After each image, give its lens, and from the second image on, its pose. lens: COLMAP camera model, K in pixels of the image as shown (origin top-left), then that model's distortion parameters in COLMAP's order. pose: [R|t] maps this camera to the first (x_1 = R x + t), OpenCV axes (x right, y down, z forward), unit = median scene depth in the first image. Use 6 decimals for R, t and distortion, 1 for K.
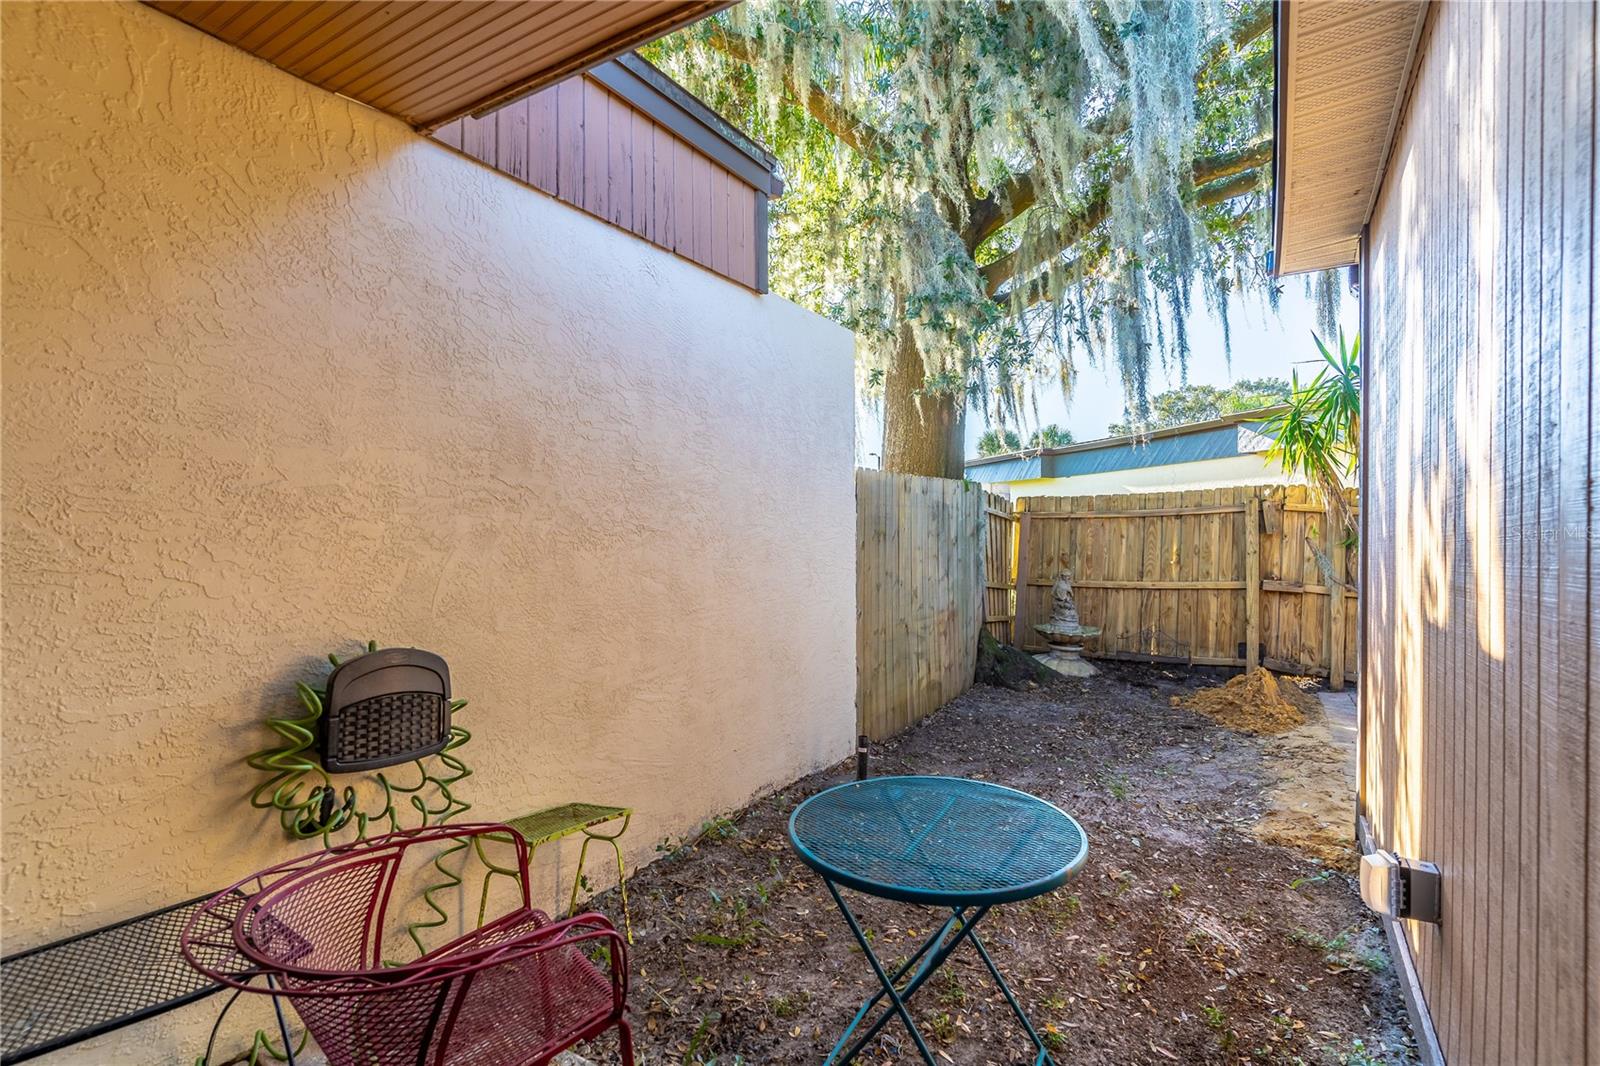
lens RADIAL K [[776.3, 0, 800.0], [0, 776.3, 533.0], [0, 0, 1]] dist [0.000336, -0.000353]
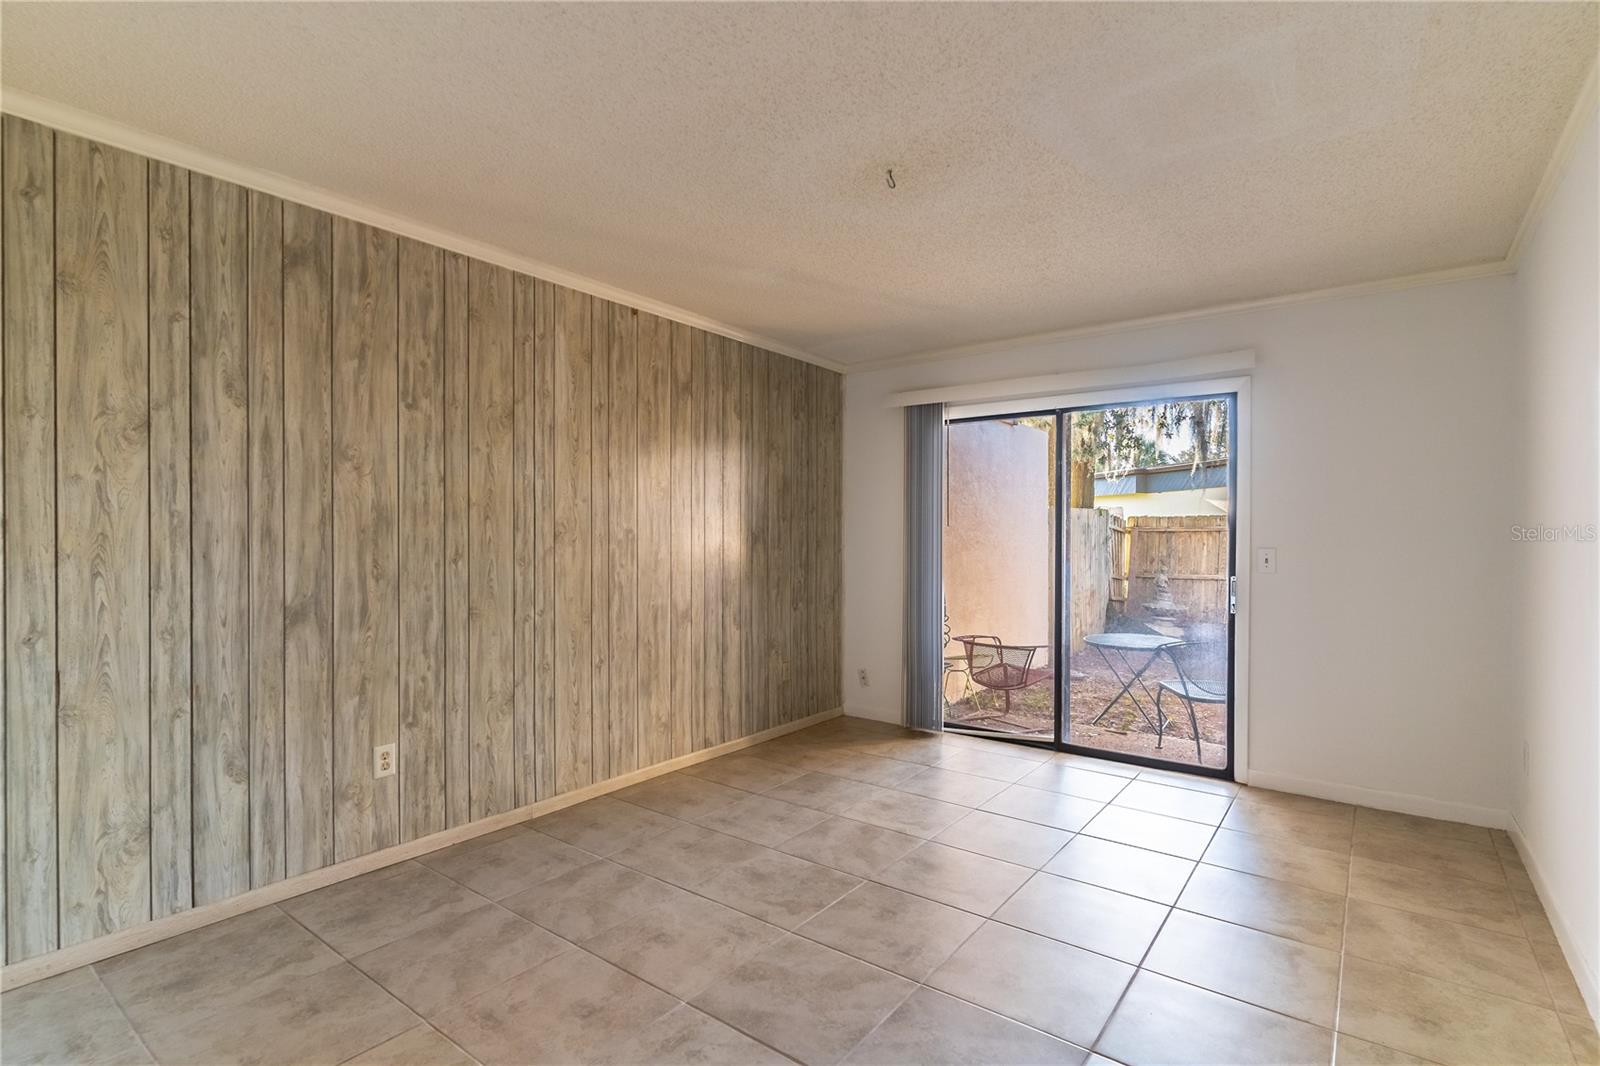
lens RADIAL K [[776.3, 0, 800.0], [0, 776.3, 533.0], [0, 0, 1]] dist [0.000336, -0.000353]
pose [[0.995666, 0.003913, -0.092915, -0.215370], [-0.004134, 0.999989, -0.002186, -0.010858], [0.092905, 0.002560, 0.995672, -0.548490]]
